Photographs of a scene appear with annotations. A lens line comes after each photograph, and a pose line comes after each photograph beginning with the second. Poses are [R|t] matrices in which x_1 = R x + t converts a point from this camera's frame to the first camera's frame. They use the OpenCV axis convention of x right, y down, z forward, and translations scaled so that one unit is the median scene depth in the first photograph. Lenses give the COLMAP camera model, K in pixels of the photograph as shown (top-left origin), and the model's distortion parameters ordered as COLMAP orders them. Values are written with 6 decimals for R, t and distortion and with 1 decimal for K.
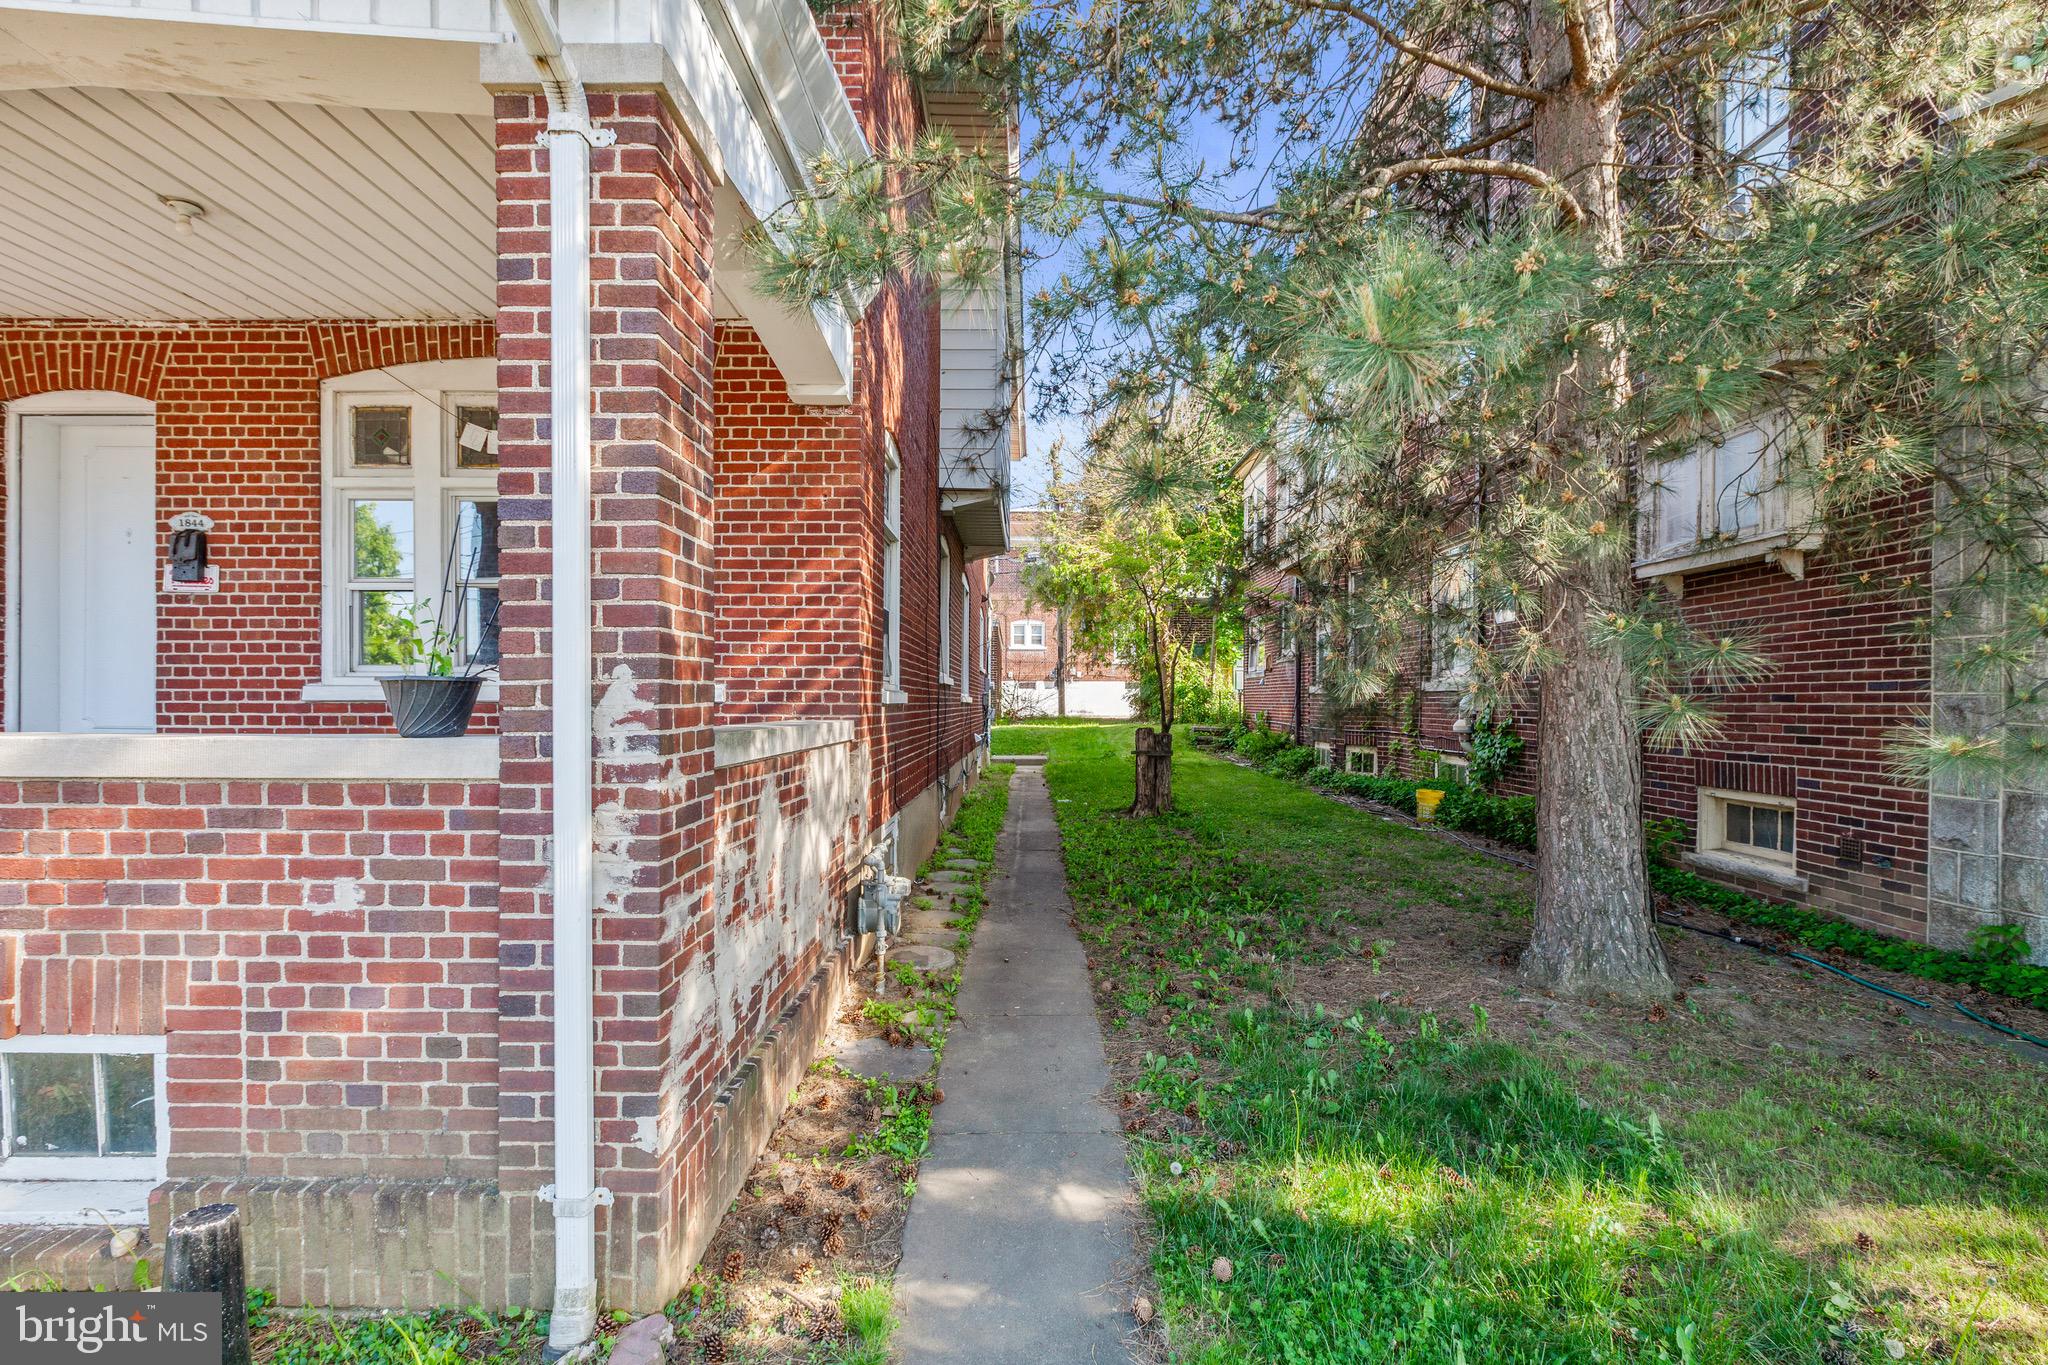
lens RADIAL K [[939.4, 0, 1024.8], [0, 939.4, 695.4], [0, 0, 1]] dist [-0.001162, 0.000573]
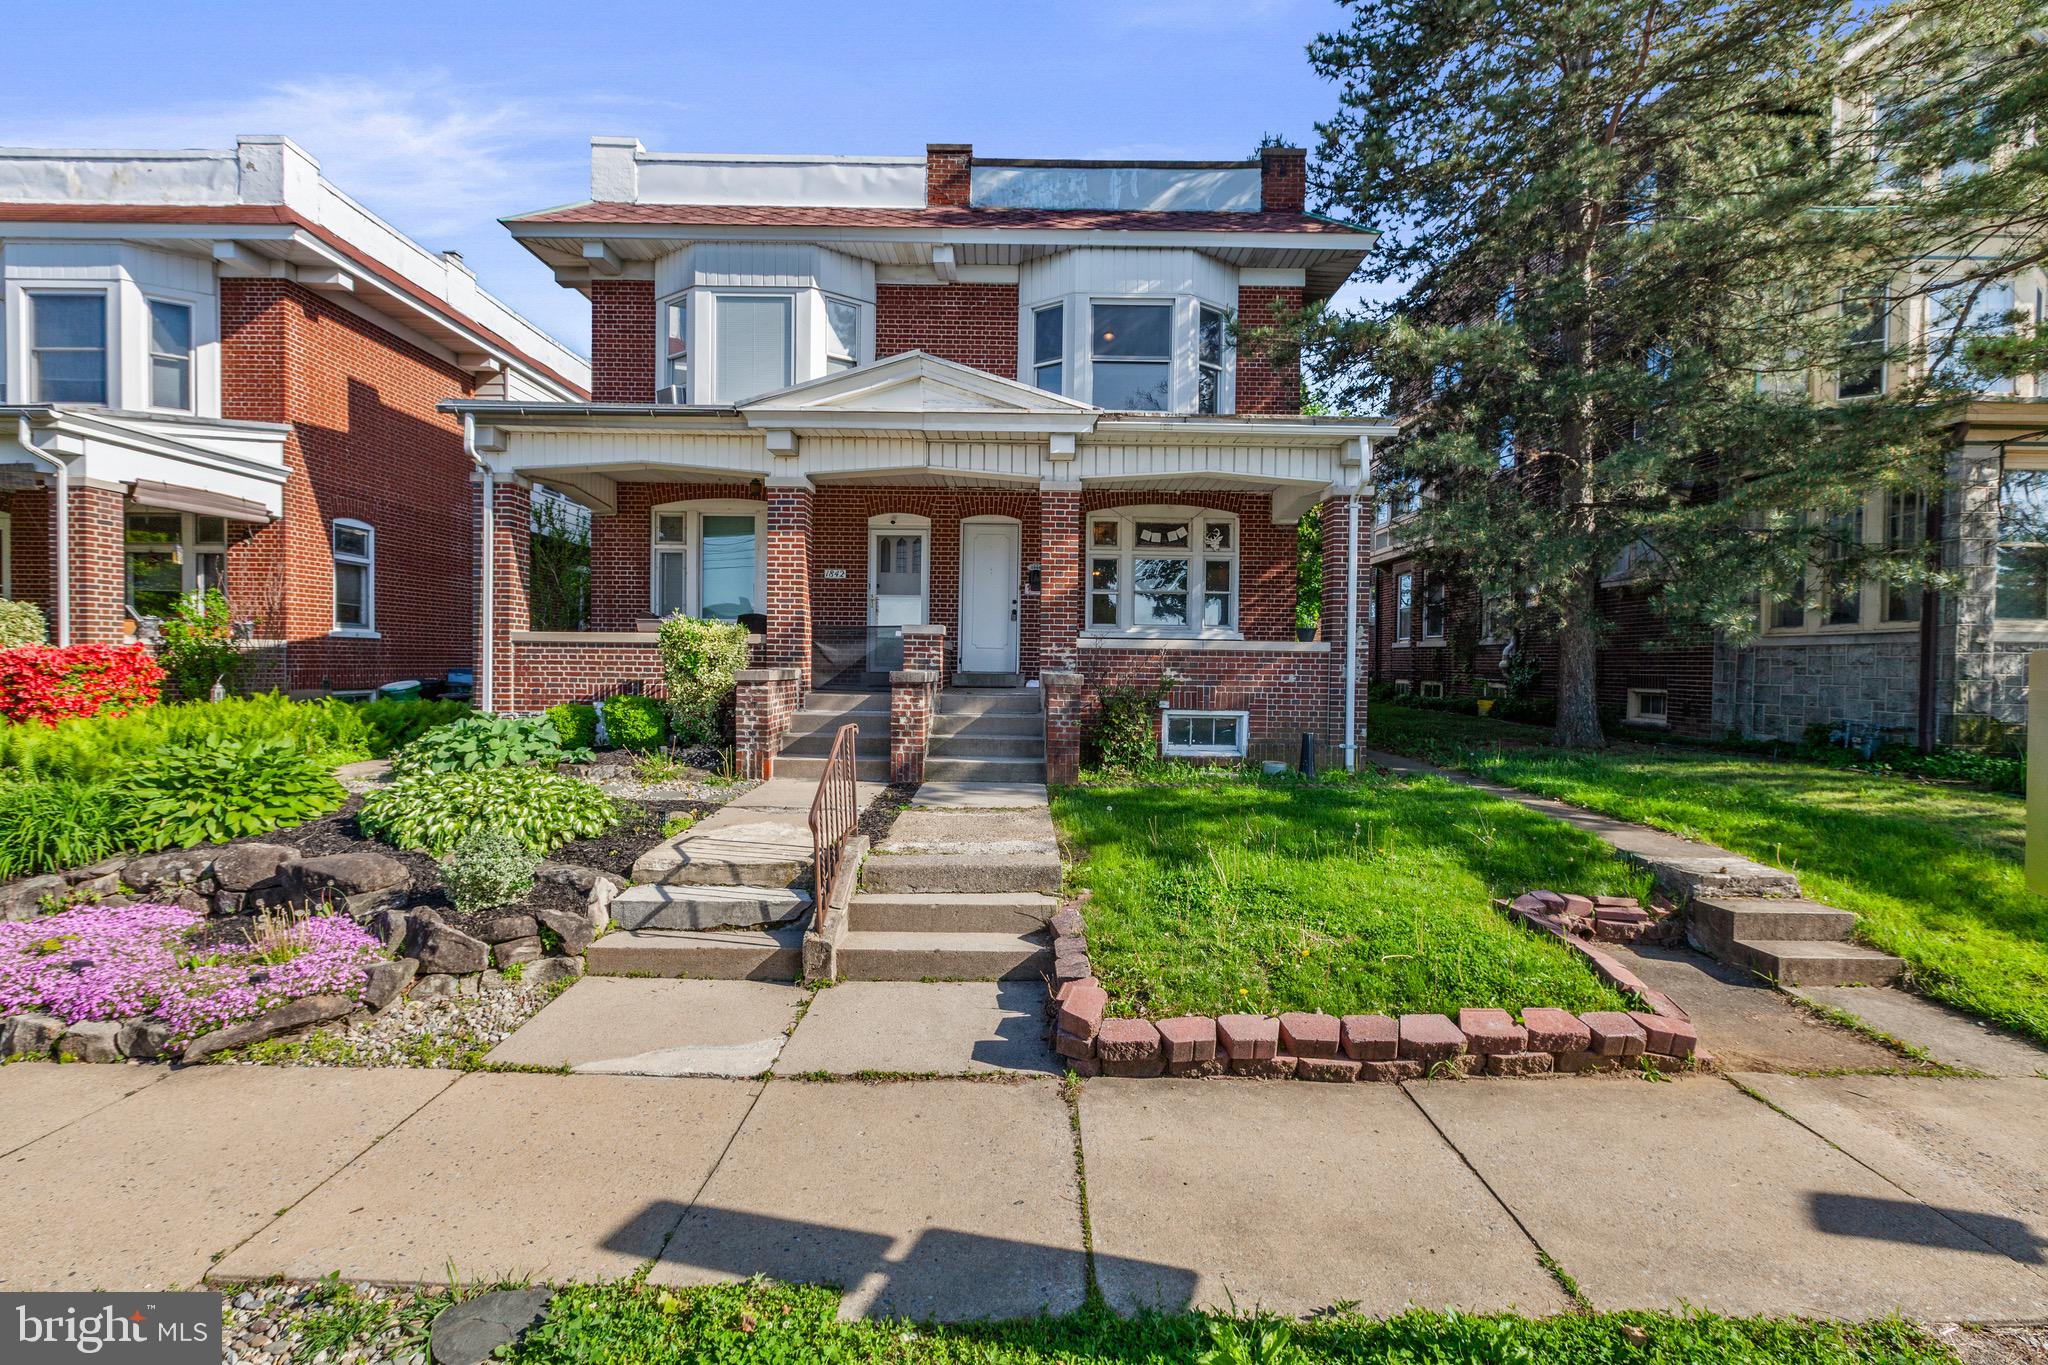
lens RADIAL K [[939.4, 0, 1022.6], [0, 939.4, 673.4], [0, 0, 1]] dist [-0.001162, 0.000573]
pose [[0.999906, 0.009130, 0.010192, -0.936710], [-0.009301, 0.999814, 0.016891, 0.060446], [-0.010036, -0.016985, 0.999805, -1.544370]]
